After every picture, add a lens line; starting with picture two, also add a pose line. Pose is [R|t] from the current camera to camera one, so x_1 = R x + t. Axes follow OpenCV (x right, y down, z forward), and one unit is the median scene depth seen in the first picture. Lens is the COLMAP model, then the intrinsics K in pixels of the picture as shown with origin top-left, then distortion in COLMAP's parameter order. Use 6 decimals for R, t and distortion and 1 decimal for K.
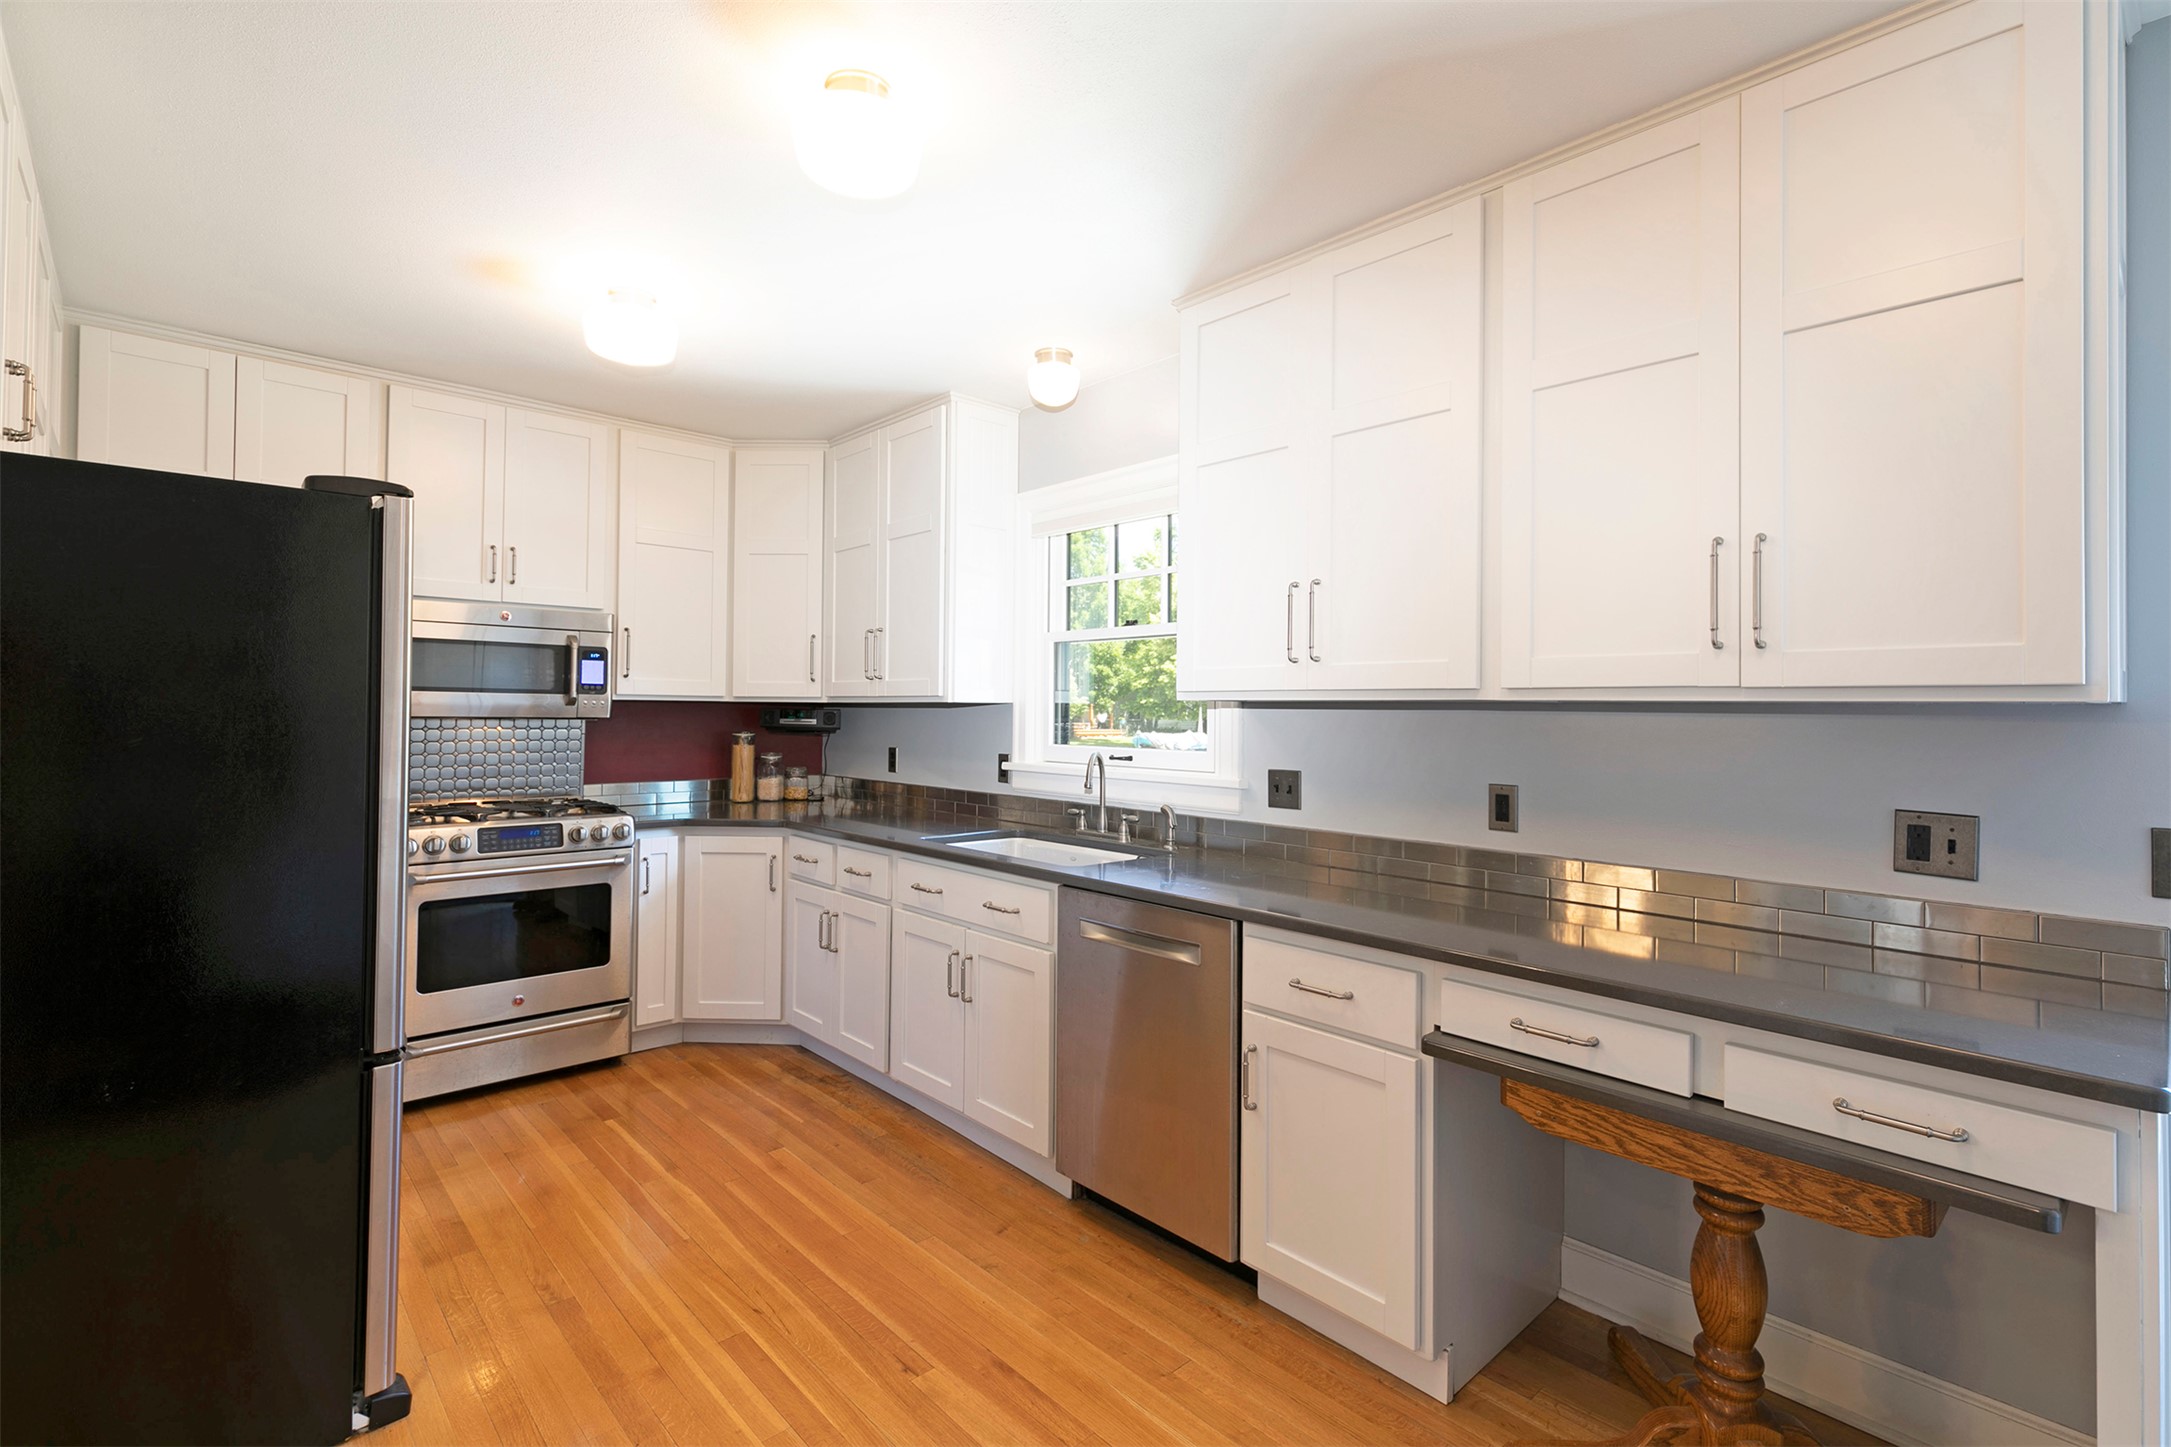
lens RADIAL K [[1005.4, 0, 1086.0], [0, 1005.4, 680.0], [0, 0, 1]] dist [0.001068, -0.000113]
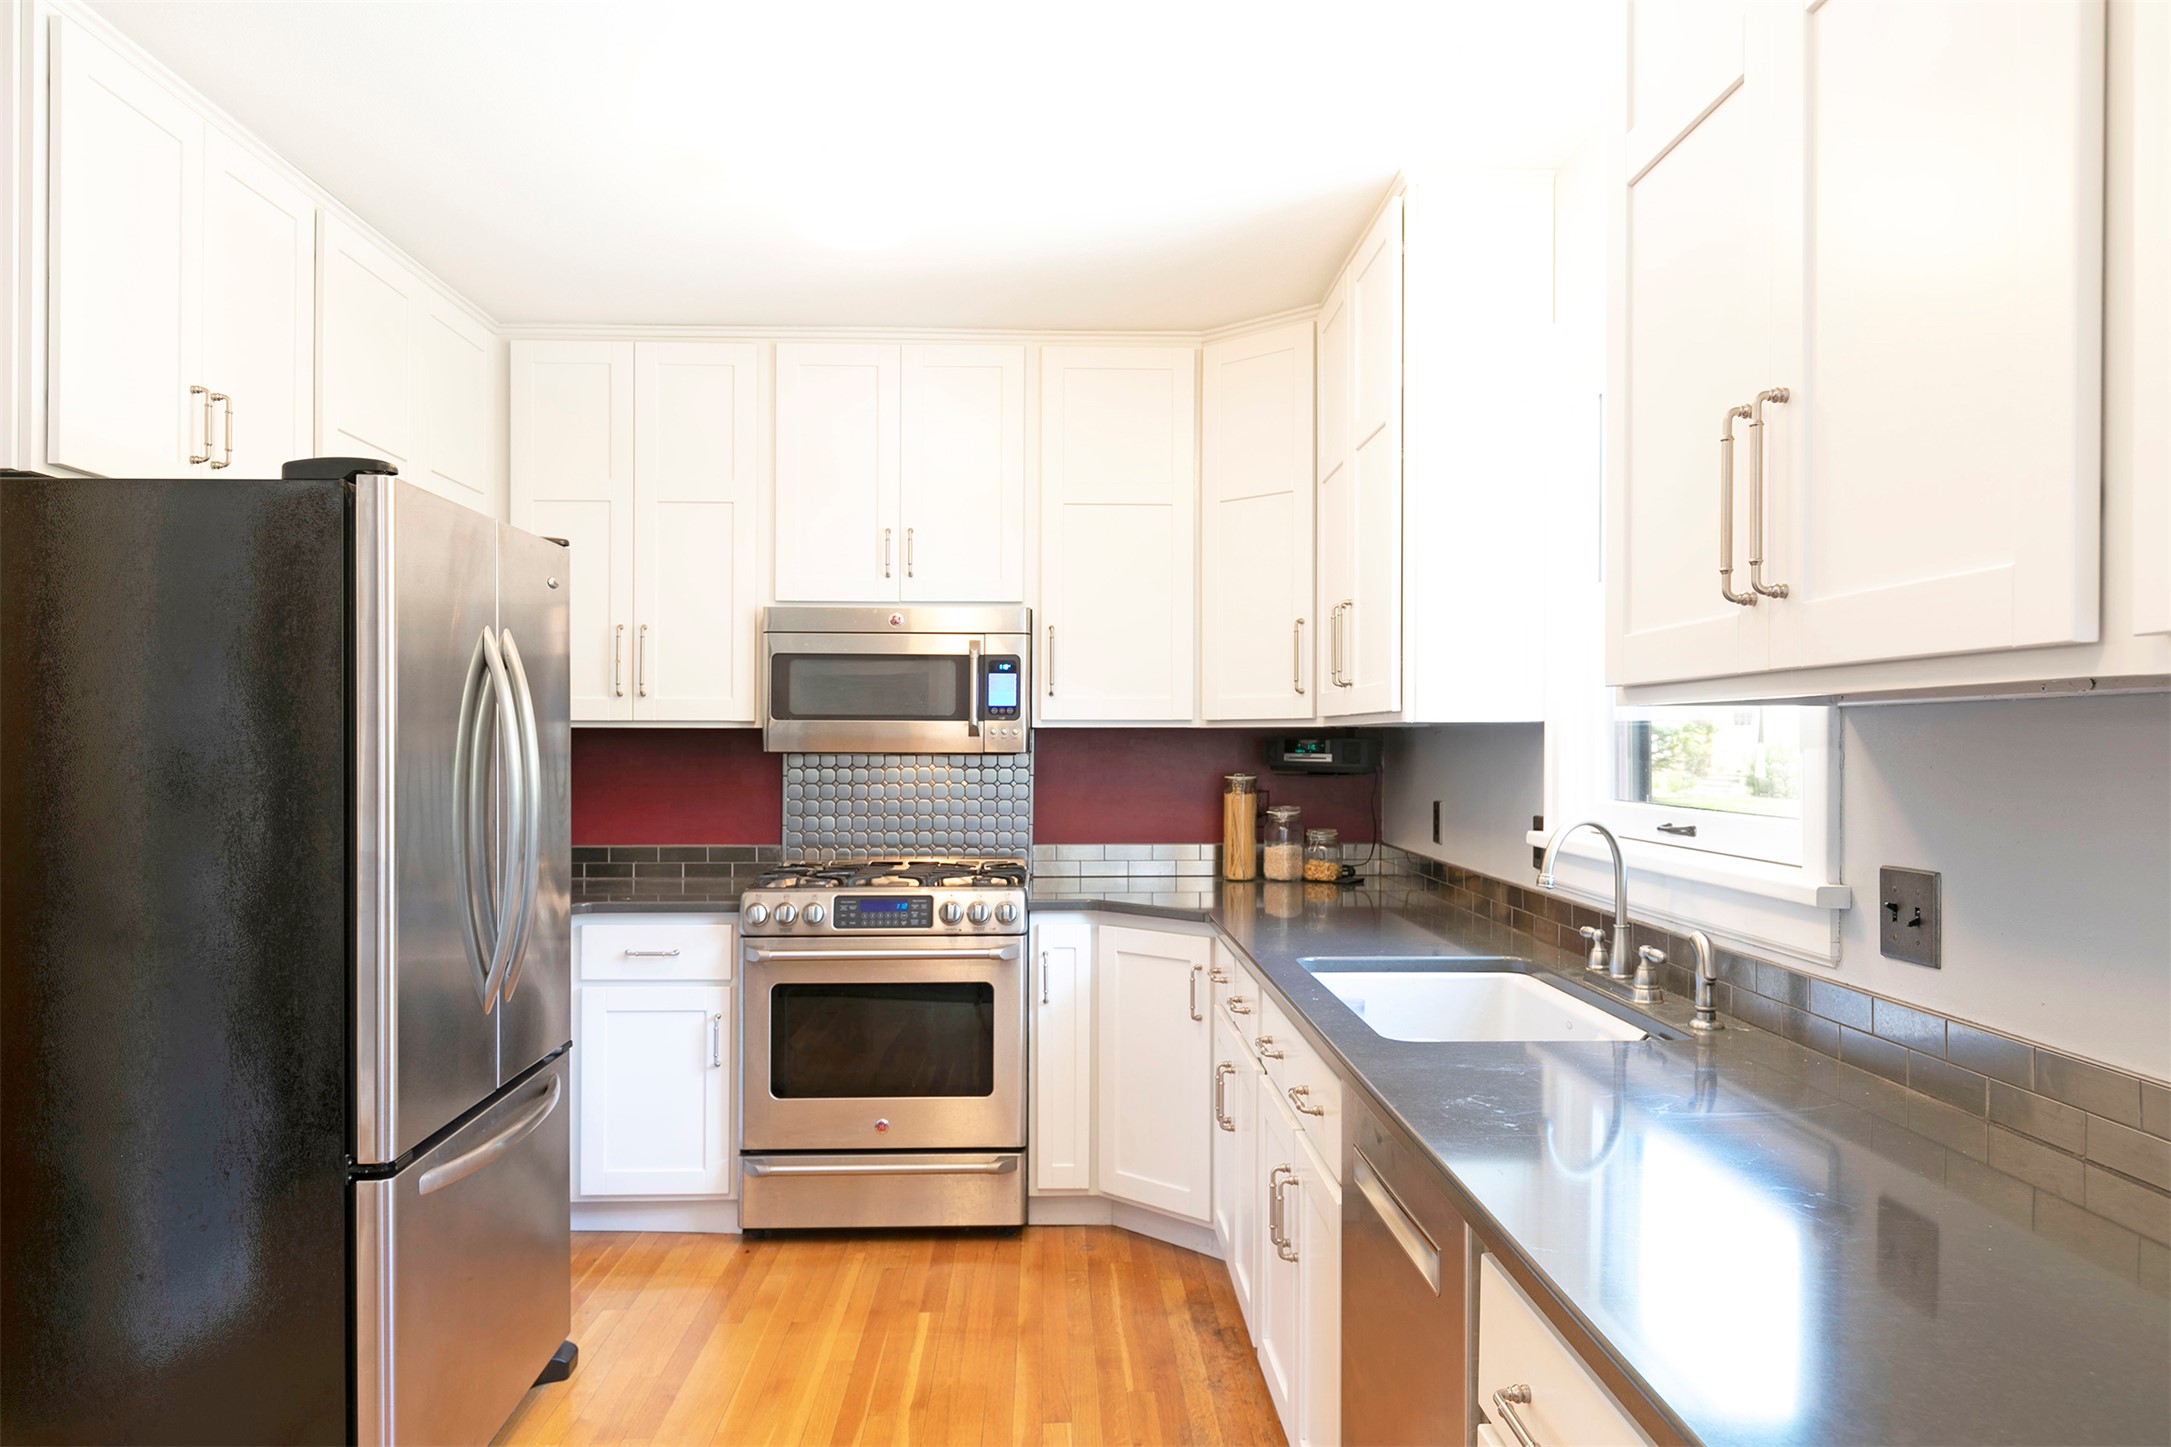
lens RADIAL K [[1476.9, 0, 1085.5], [0, 1476.9, 723.5], [0, 0, 1]] dist [-0.005449, -0.000223]
pose [[0.755081, -0.017289, -0.655404, 0.259201], [0.027350, 0.999613, 0.005140, 0.012923], [0.655061, -0.021807, 0.755261, 0.243193]]
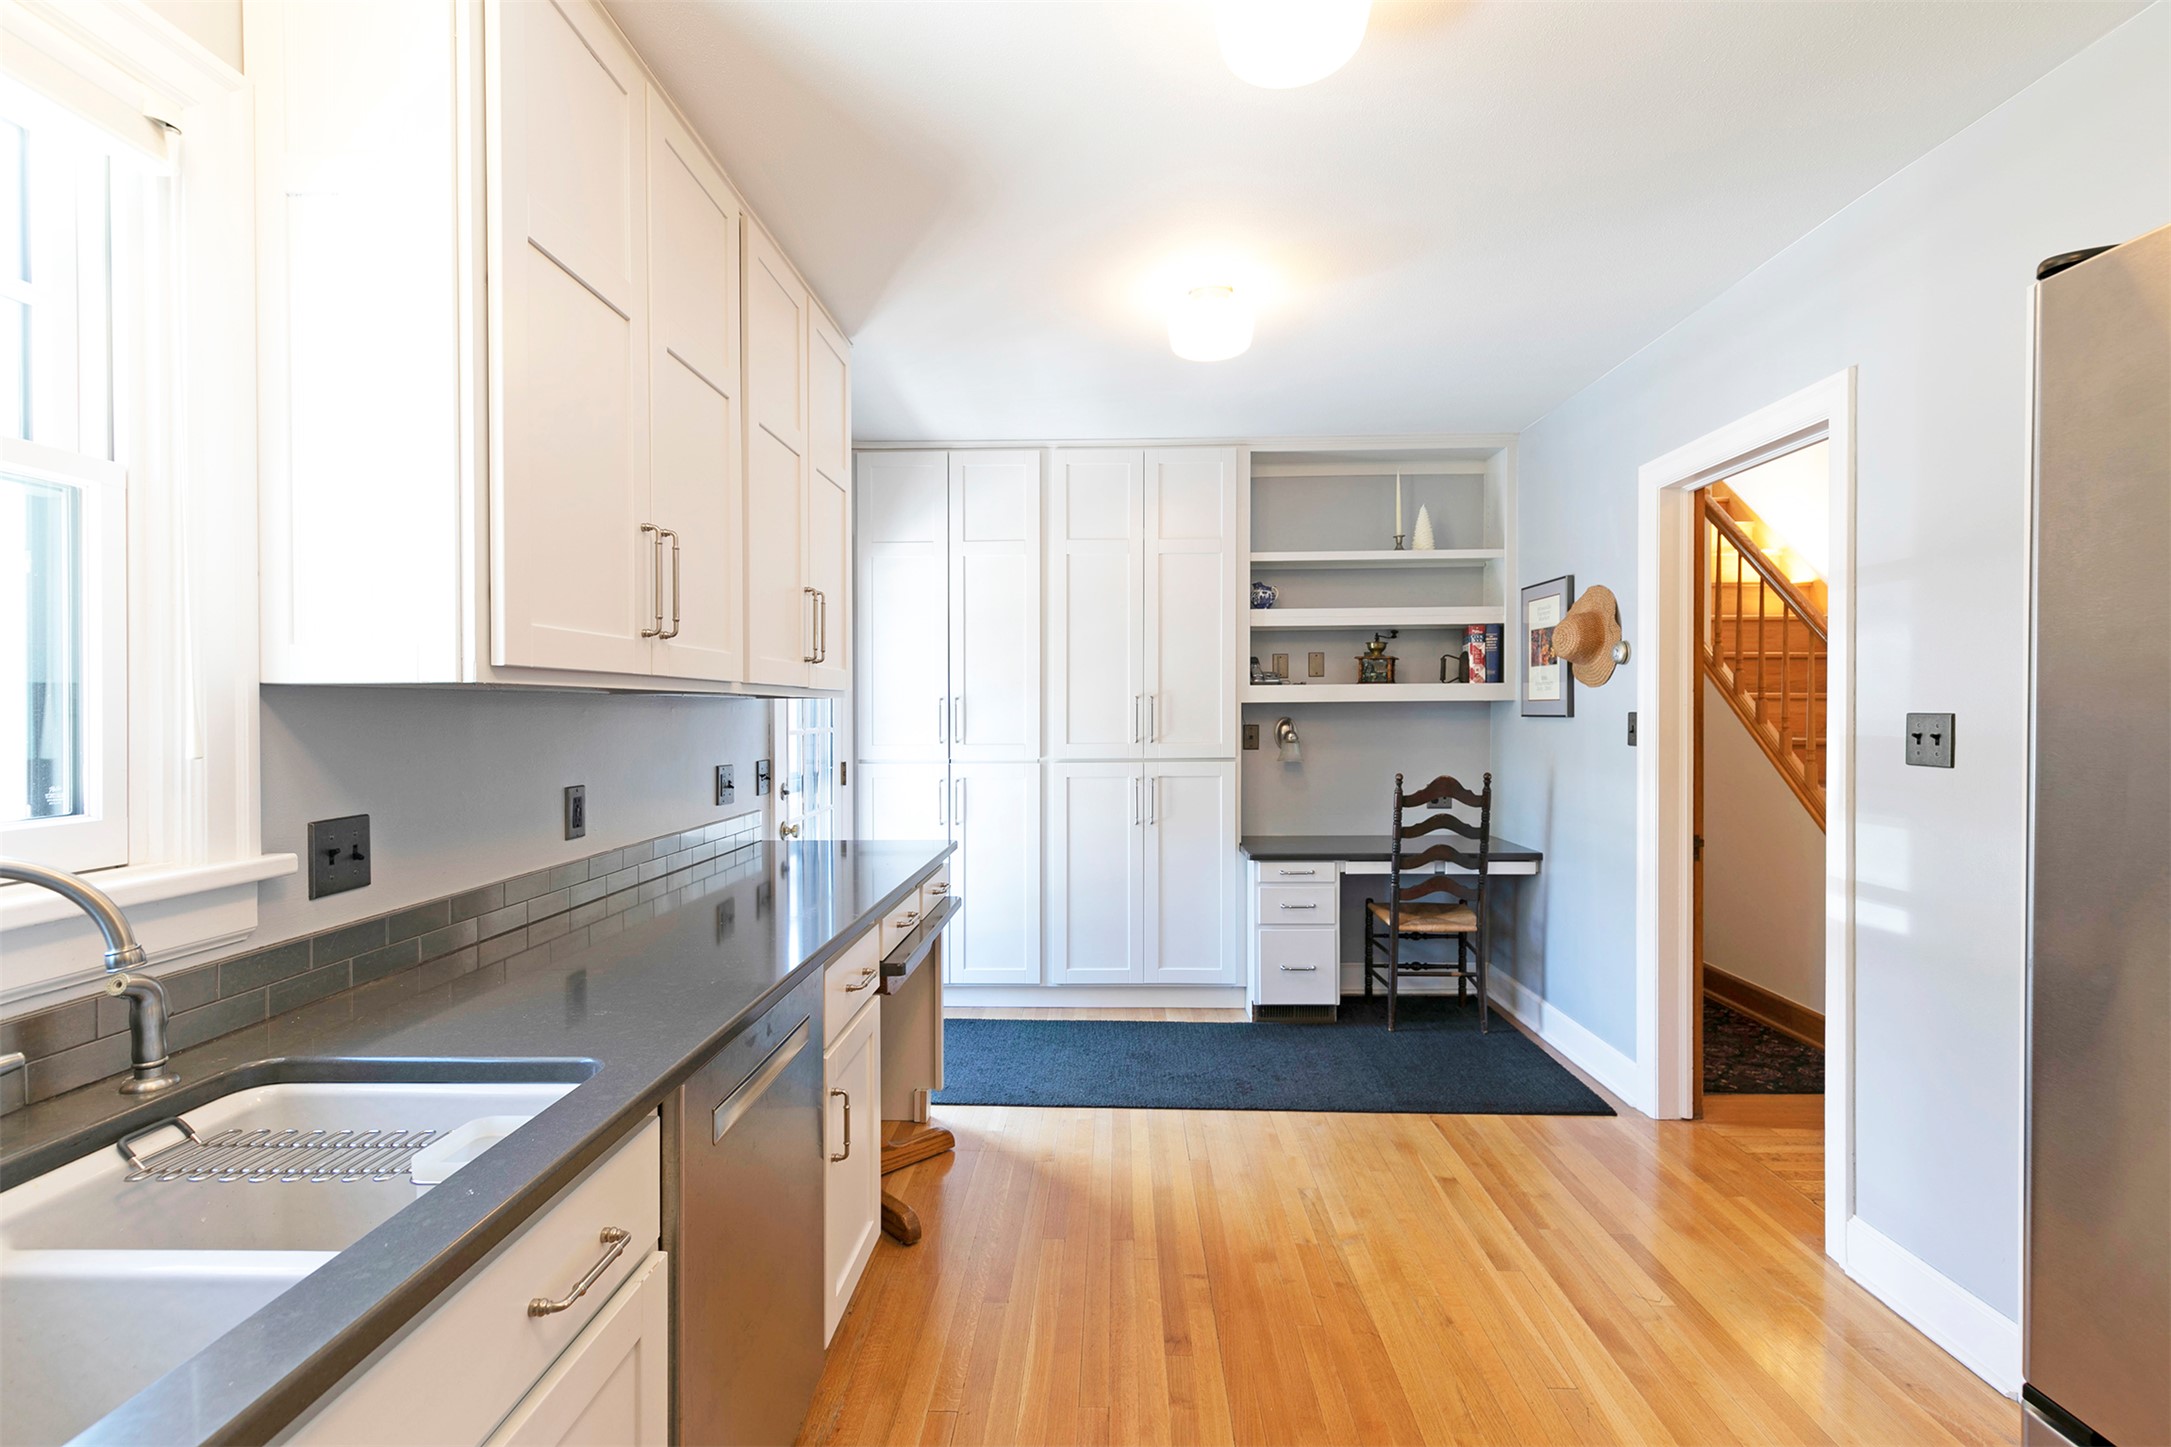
lens RADIAL K [[997.7, 0, 1075.1], [0, 997.7, 724.3], [0, 0, 1]] dist [-0.001110, -0.000433]
pose [[-0.709480, -0.020383, 0.704431, -0.327520], [-0.026268, 0.999652, 0.002468, 0.022788], [-0.704236, -0.016753, -0.709768, 0.836293]]
